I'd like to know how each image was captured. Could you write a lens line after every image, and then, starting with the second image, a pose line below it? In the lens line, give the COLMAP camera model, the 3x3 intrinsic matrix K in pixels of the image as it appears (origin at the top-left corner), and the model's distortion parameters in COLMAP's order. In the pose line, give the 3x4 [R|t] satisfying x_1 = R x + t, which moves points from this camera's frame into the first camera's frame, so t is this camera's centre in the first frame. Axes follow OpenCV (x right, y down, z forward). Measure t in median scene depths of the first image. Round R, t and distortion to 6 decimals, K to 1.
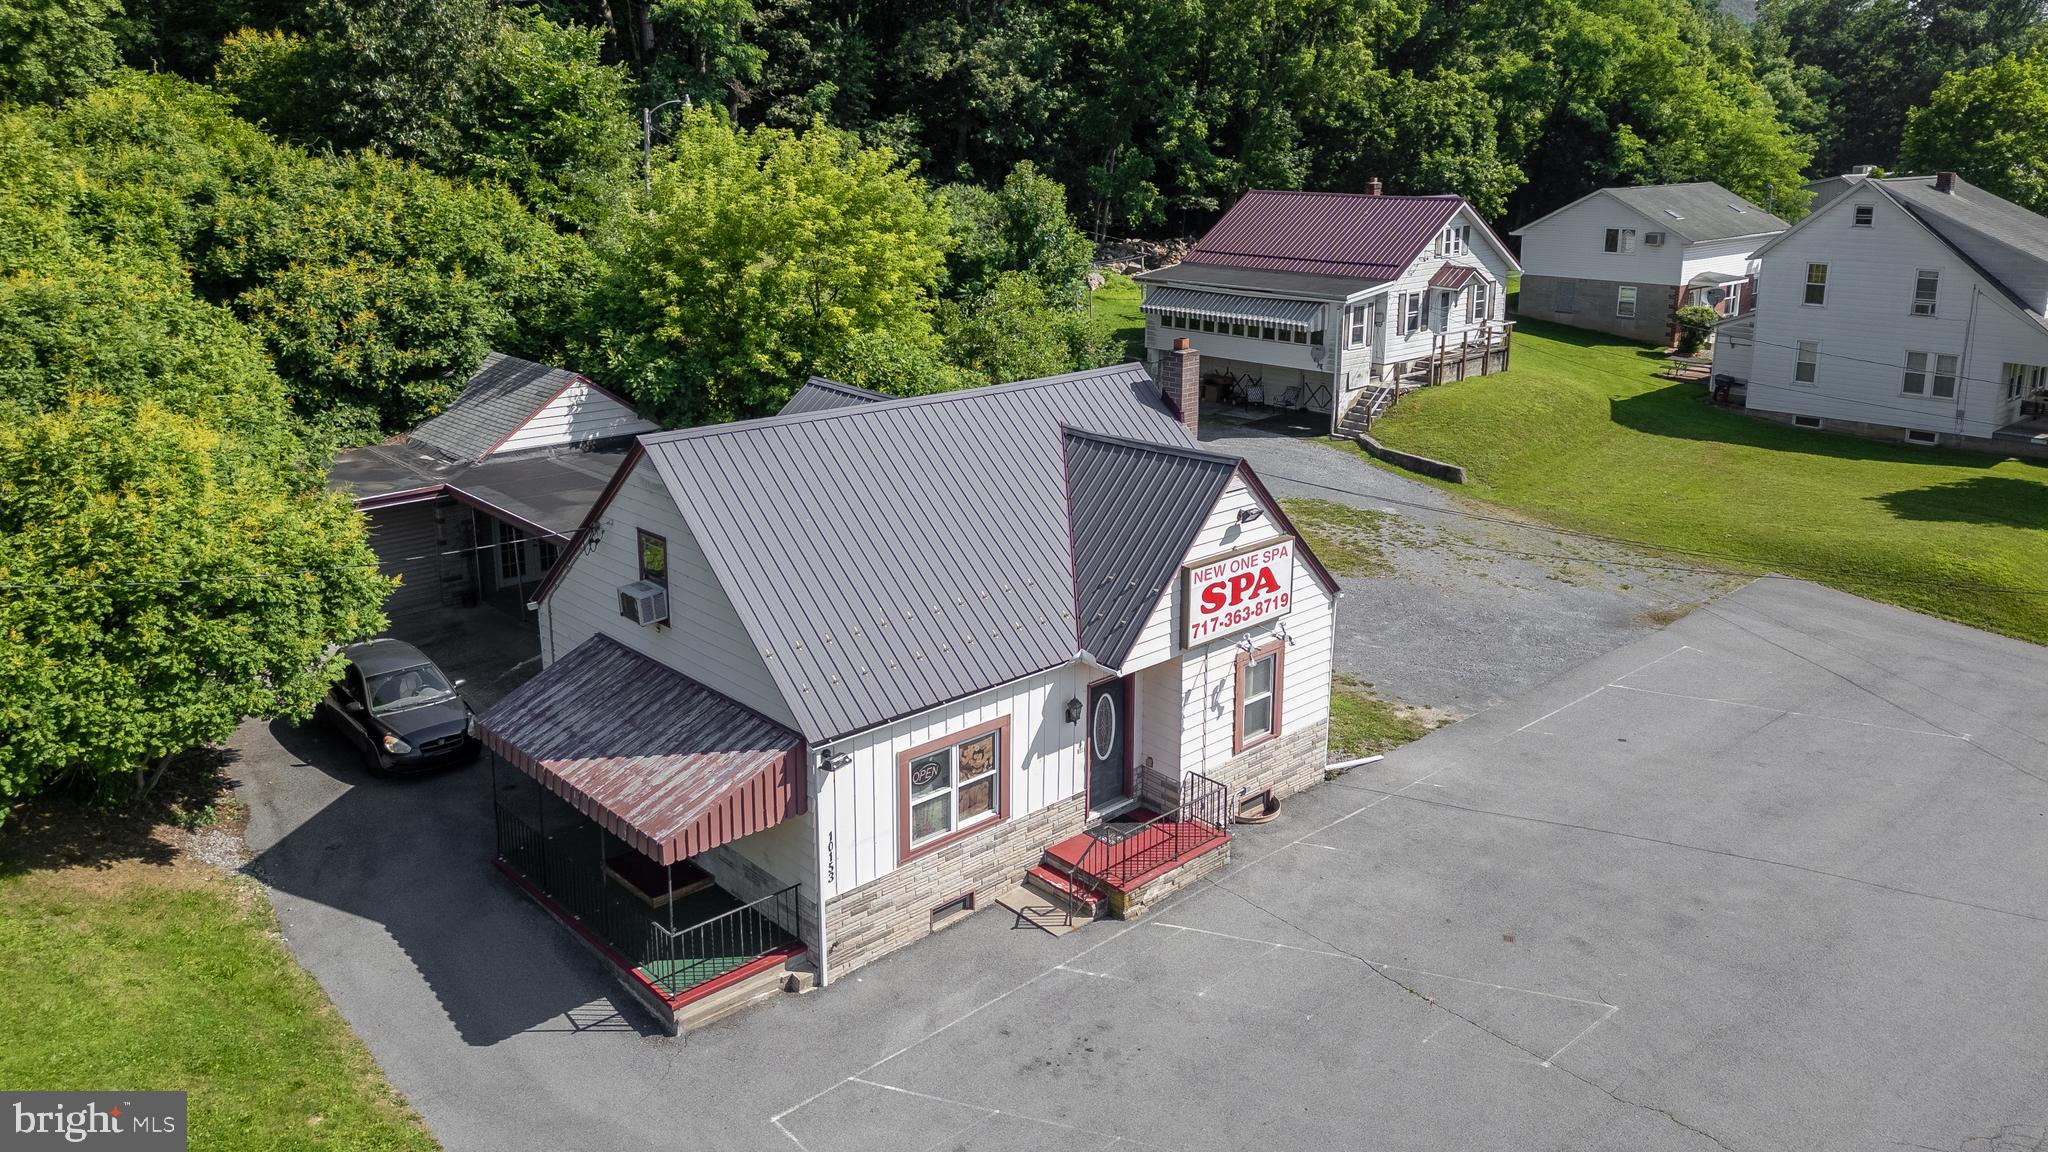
lens RADIAL K [[1487.7, 0, 1024.3], [0, 1487.7, 422.6], [0, 0, 1]] dist [0.059073, -0.053375]
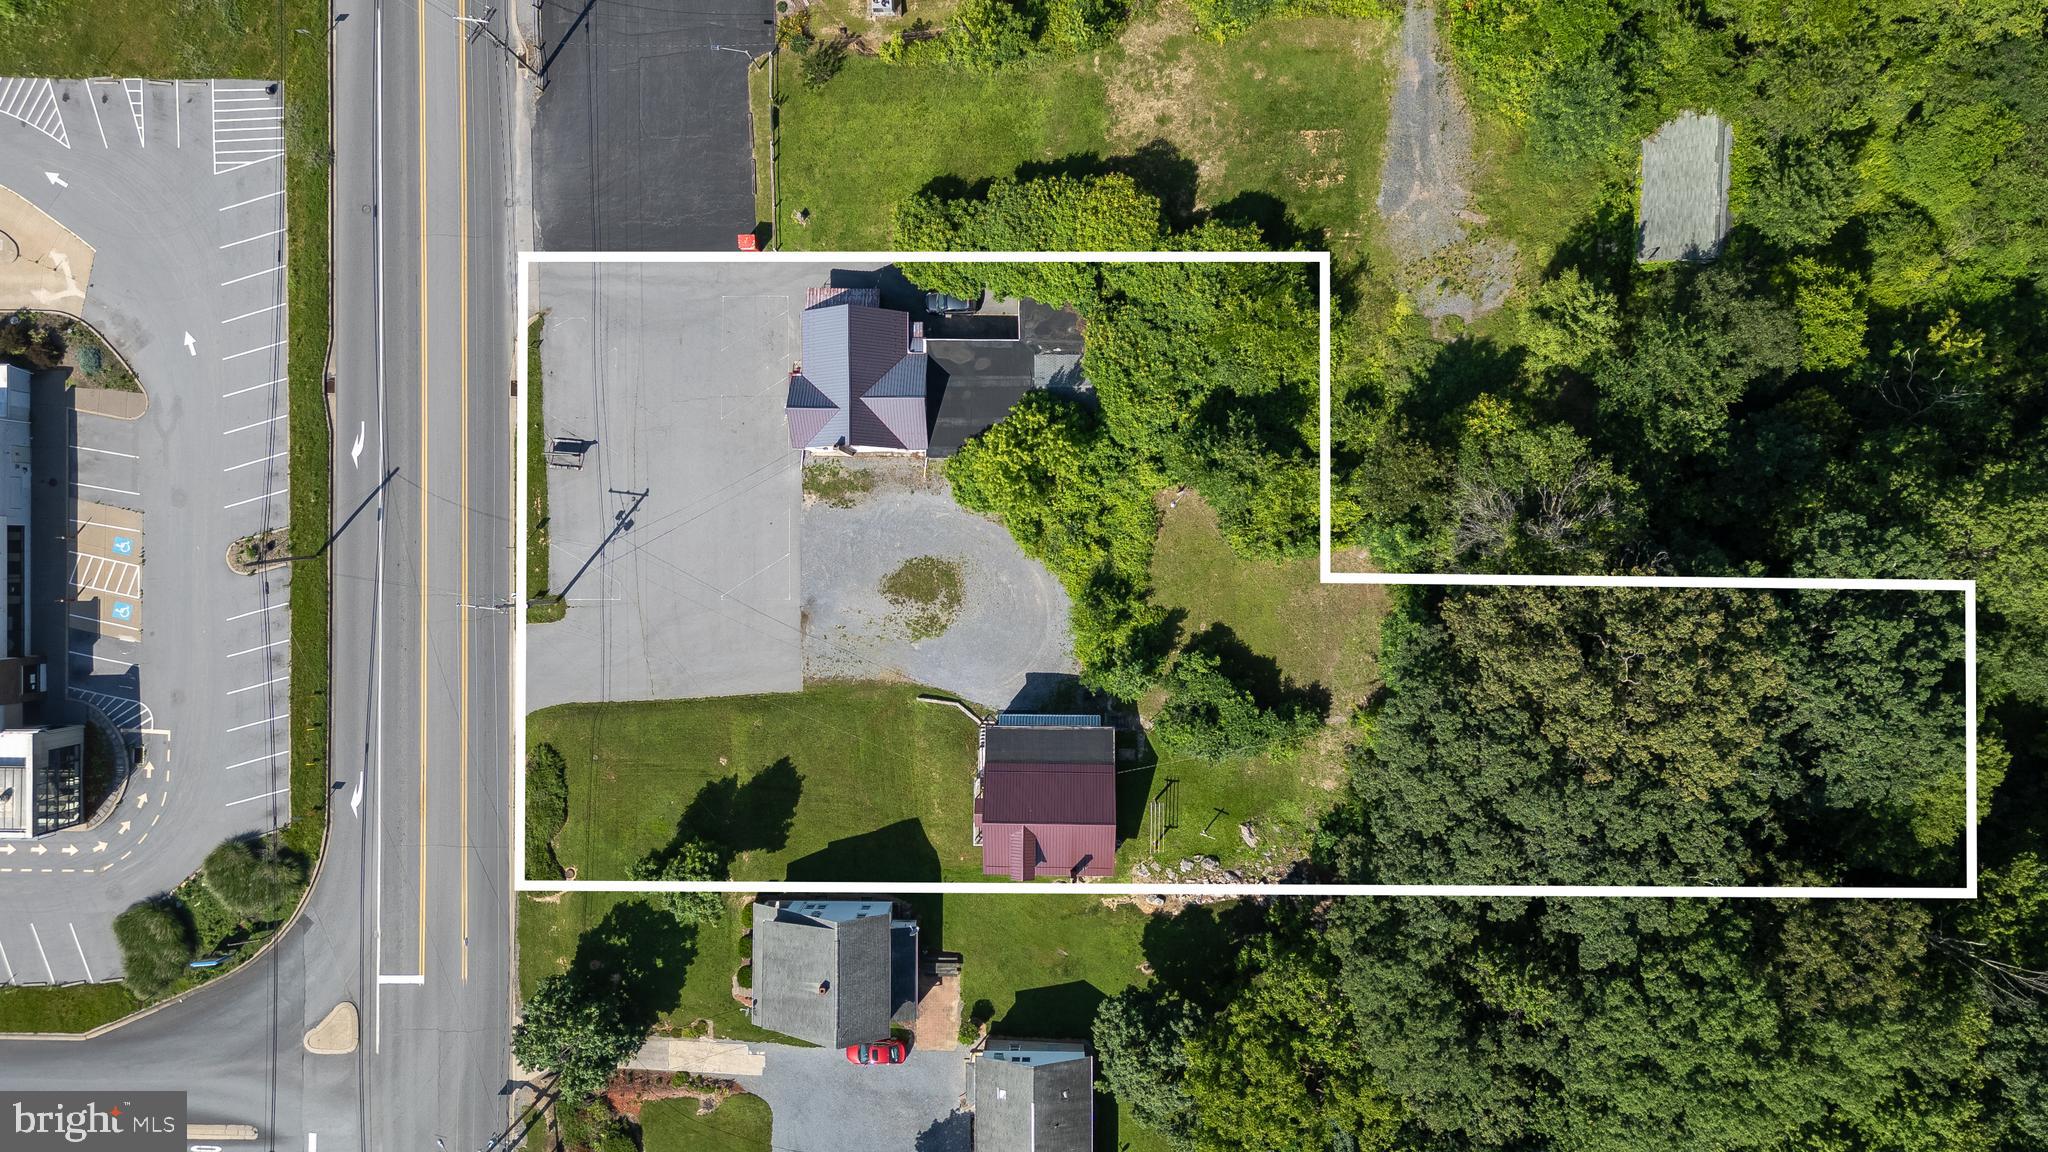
lens RADIAL K [[1448.4, 0, 1024.5], [0, 1448.4, 547.7], [0, 0, 1]] dist [0.089188, -0.096080]
pose [[-0.680434, 0.732750, 0.009378, -0.088233], [-0.137939, -0.140638, 0.980405, -4.601286], [0.719710, 0.665807, 0.196769, 0.888761]]
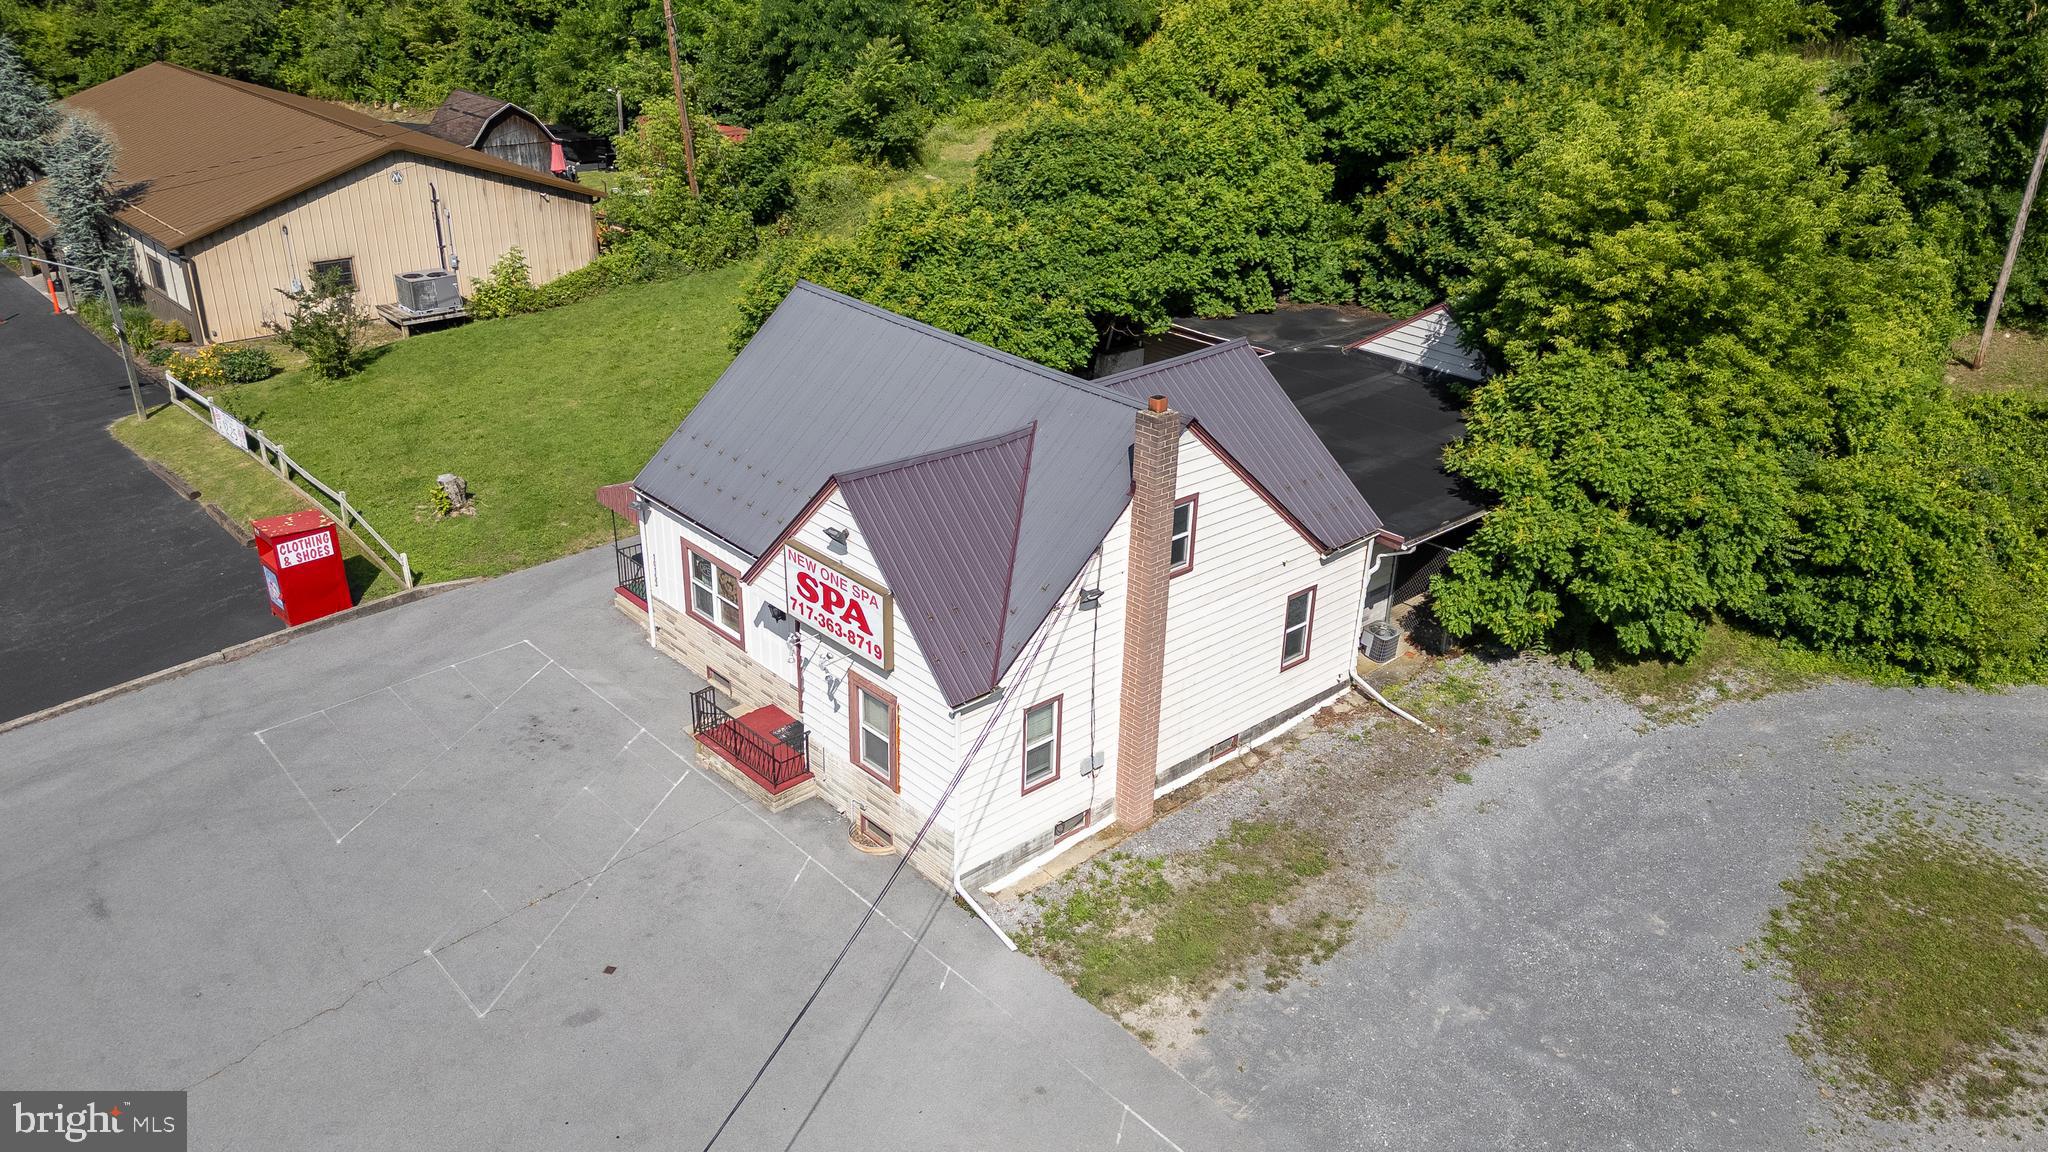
lens RADIAL K [[1526.5, 0, 1024.0], [0, 1526.5, 576.0], [0, 0, 1]] dist [0.039398, -0.002725]
pose [[-0.010593, 0.418420, -0.908192, 1.025747], [-0.217652, 0.885502, 0.410505, -0.335469], [0.975969, 0.202018, 0.081690, 1.013182]]
